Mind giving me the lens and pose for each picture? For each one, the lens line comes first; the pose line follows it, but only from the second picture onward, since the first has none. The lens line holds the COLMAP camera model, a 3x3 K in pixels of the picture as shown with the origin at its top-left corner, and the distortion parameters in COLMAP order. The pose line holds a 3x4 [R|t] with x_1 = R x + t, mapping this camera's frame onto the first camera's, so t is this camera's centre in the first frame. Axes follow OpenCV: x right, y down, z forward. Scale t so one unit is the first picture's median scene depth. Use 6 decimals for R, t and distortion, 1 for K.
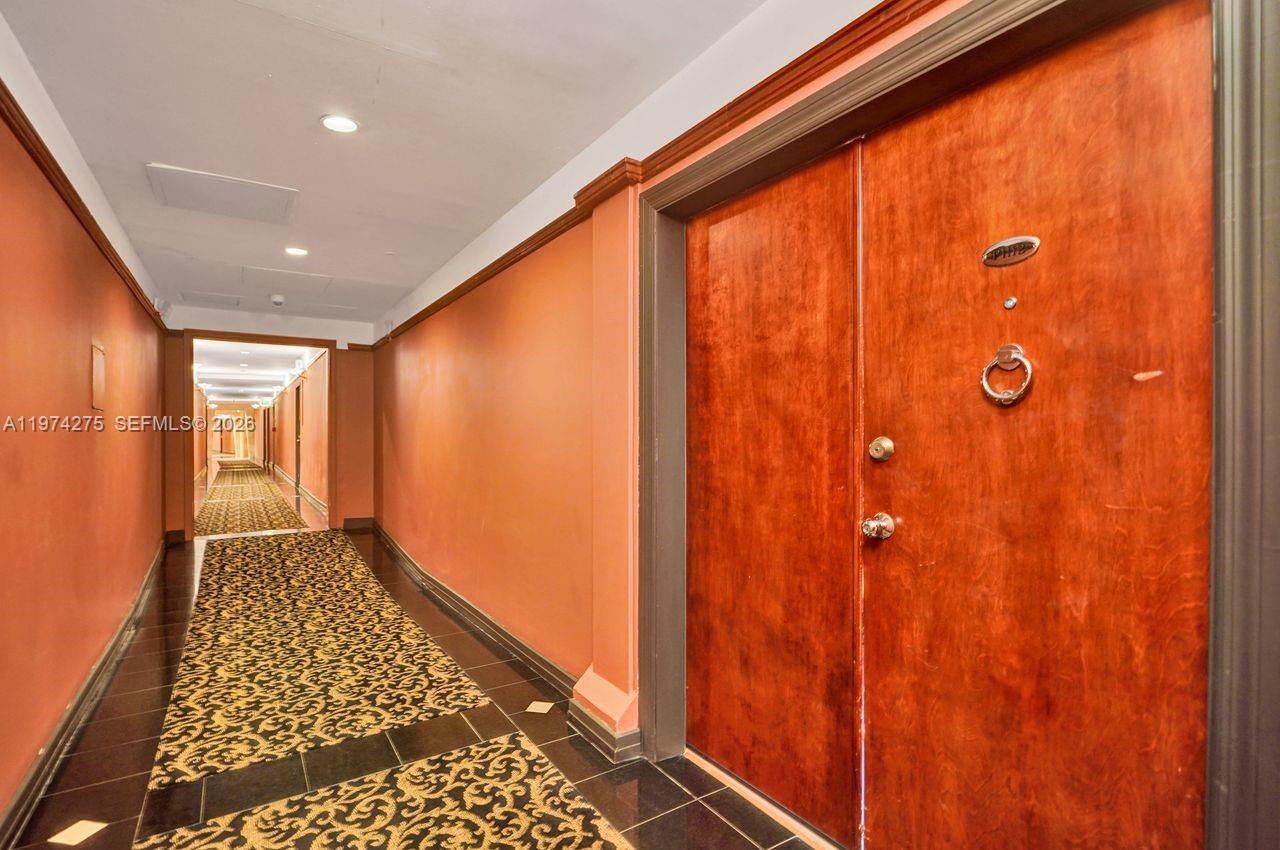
lens RADIAL K [[605.9, 0, 638.3], [0, 605.9, 434.1], [0, 0, 1]] dist [-0.013883, -0.000714]
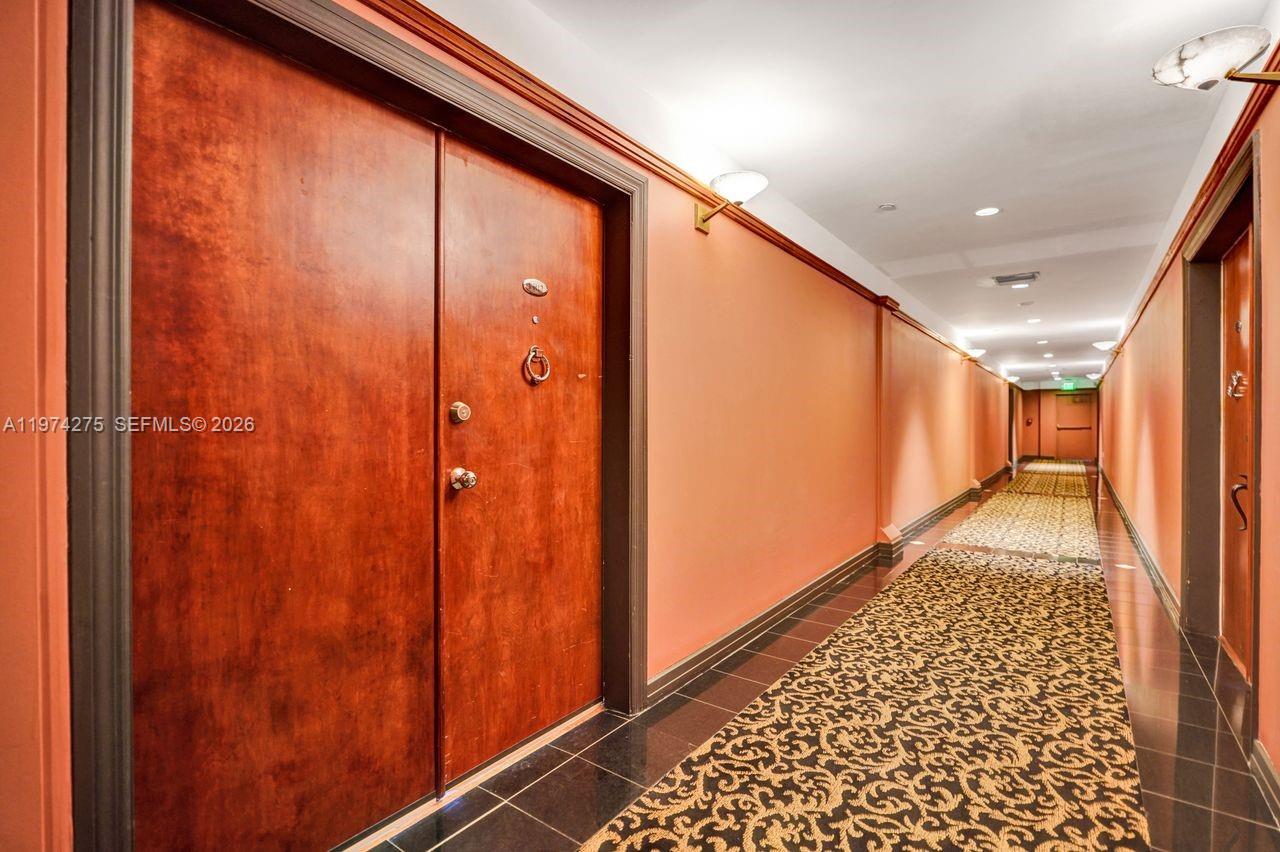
lens RADIAL K [[589.7, 0, 637.6], [0, 589.7, 426.6], [0, 0, 1]] dist [-0.014393, 0.000459]
pose [[-0.334649, 0.001125, 0.942342, -0.732761], [0.004807, 0.999988, 0.000513, 0.049675], [-0.942331, 0.004701, -0.334650, 0.991507]]
